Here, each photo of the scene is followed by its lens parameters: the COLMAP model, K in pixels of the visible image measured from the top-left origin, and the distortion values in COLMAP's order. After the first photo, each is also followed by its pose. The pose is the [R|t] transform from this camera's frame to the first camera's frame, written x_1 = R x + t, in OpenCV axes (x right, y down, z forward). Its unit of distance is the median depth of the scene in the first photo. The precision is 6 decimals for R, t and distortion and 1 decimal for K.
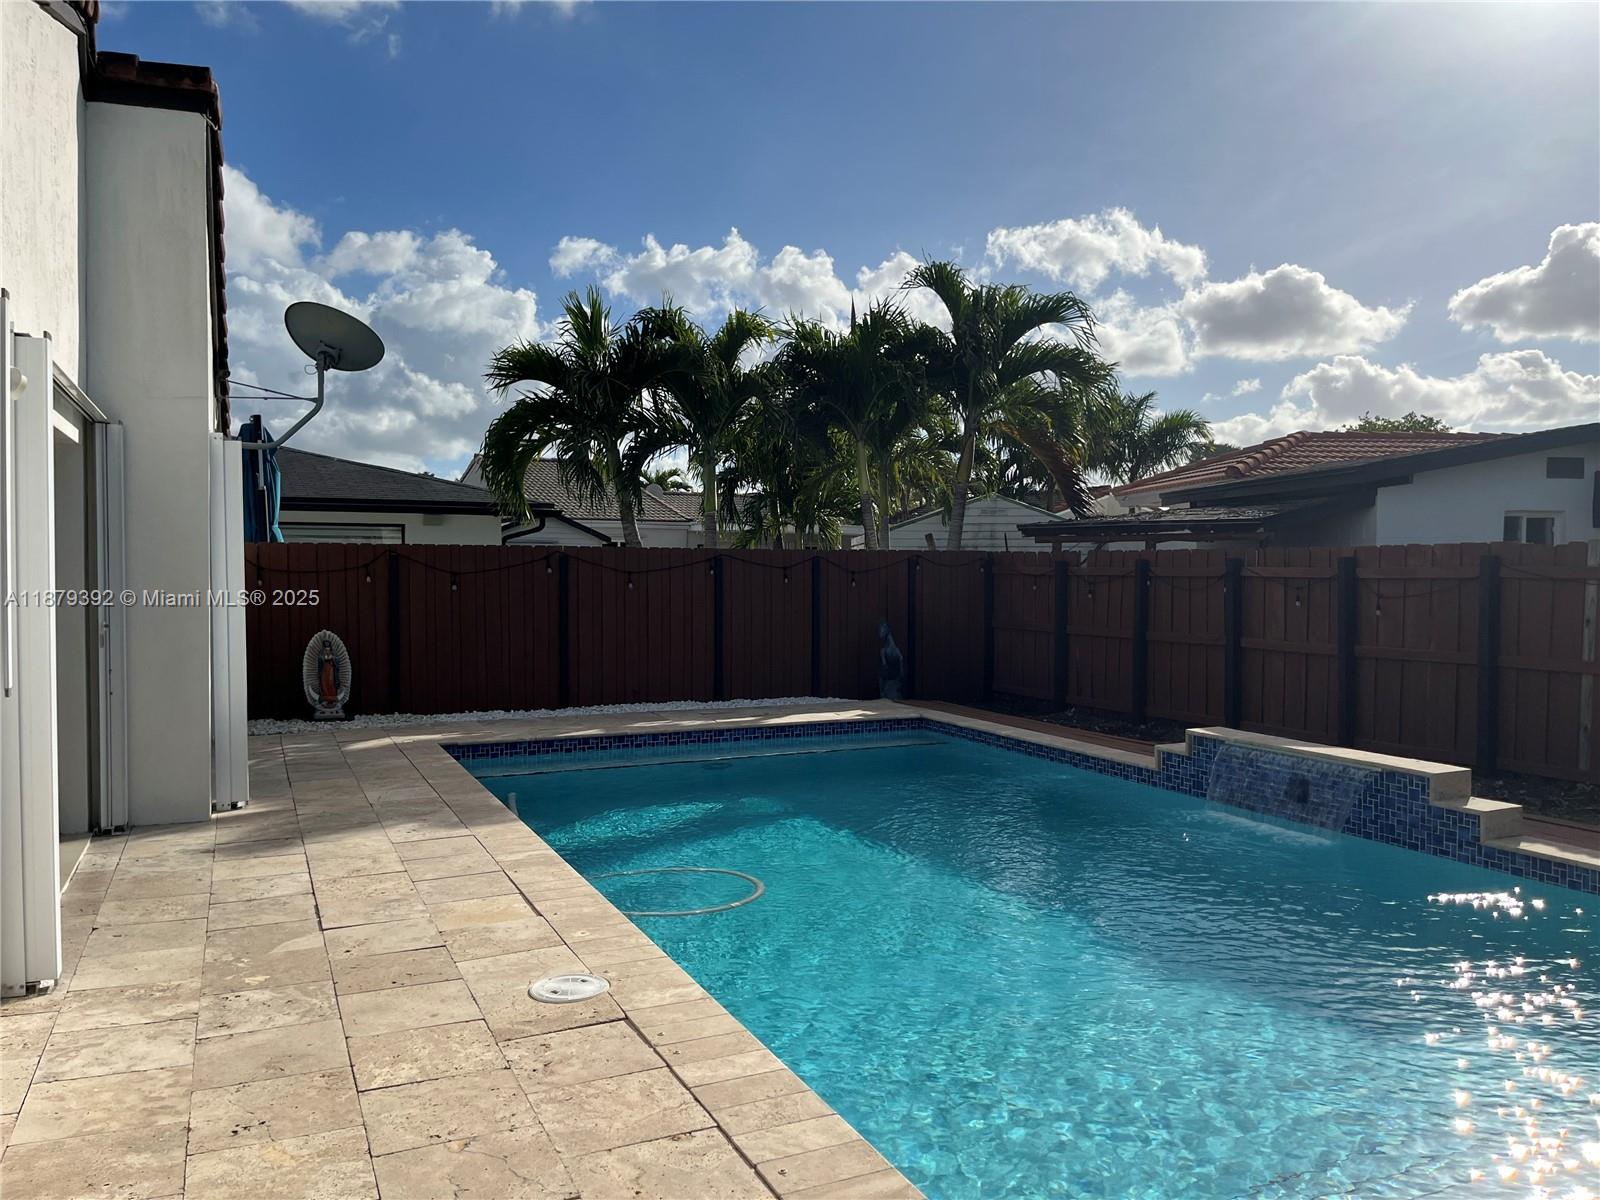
lens RADIAL K [[1217.3, 0, 812.3], [0, 1217.3, 594.0], [0, 0, 1]] dist [0.041897, -0.005694]
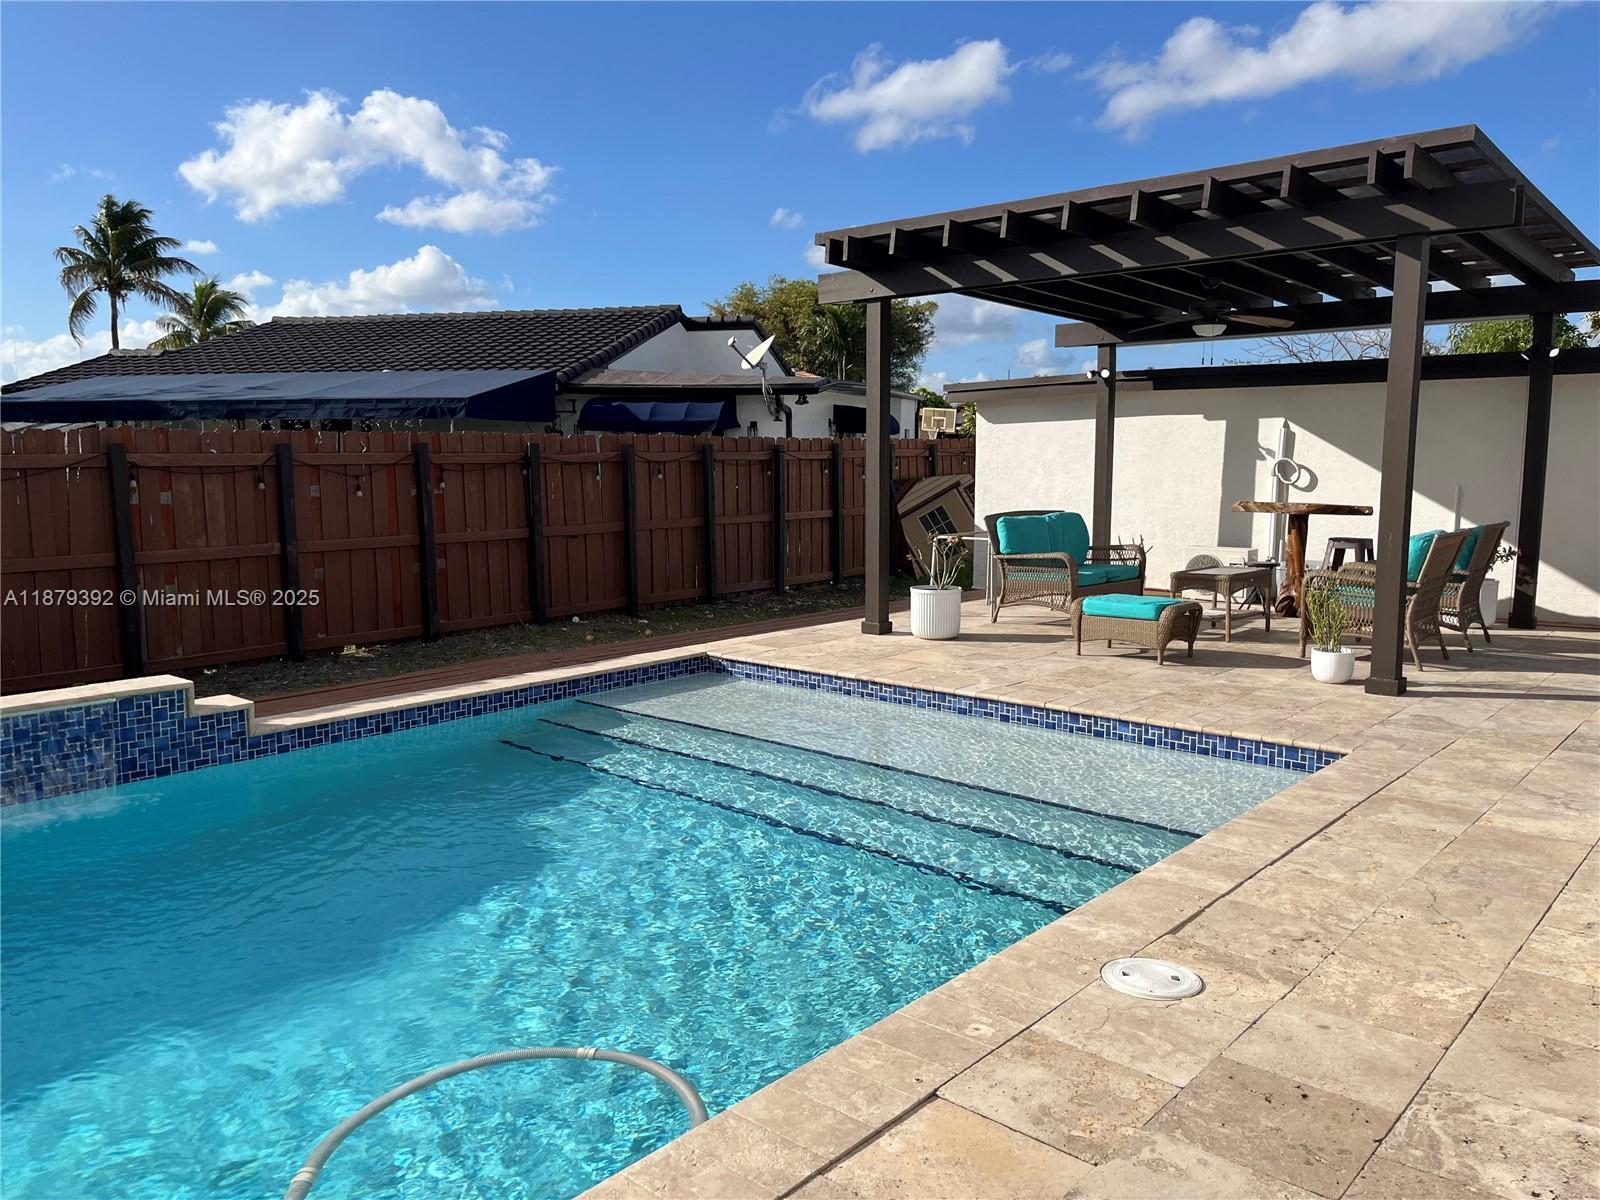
lens RADIAL K [[1217.3, 0, 818.9], [0, 1217.3, 599.7], [0, 0, 1]] dist [0.041897, -0.005694]
pose [[-0.412604, -0.114382, 0.903701, -0.792734], [0.022560, 0.990497, 0.135668, -0.044514], [-0.910631, 0.076365, -0.406103, 1.467582]]
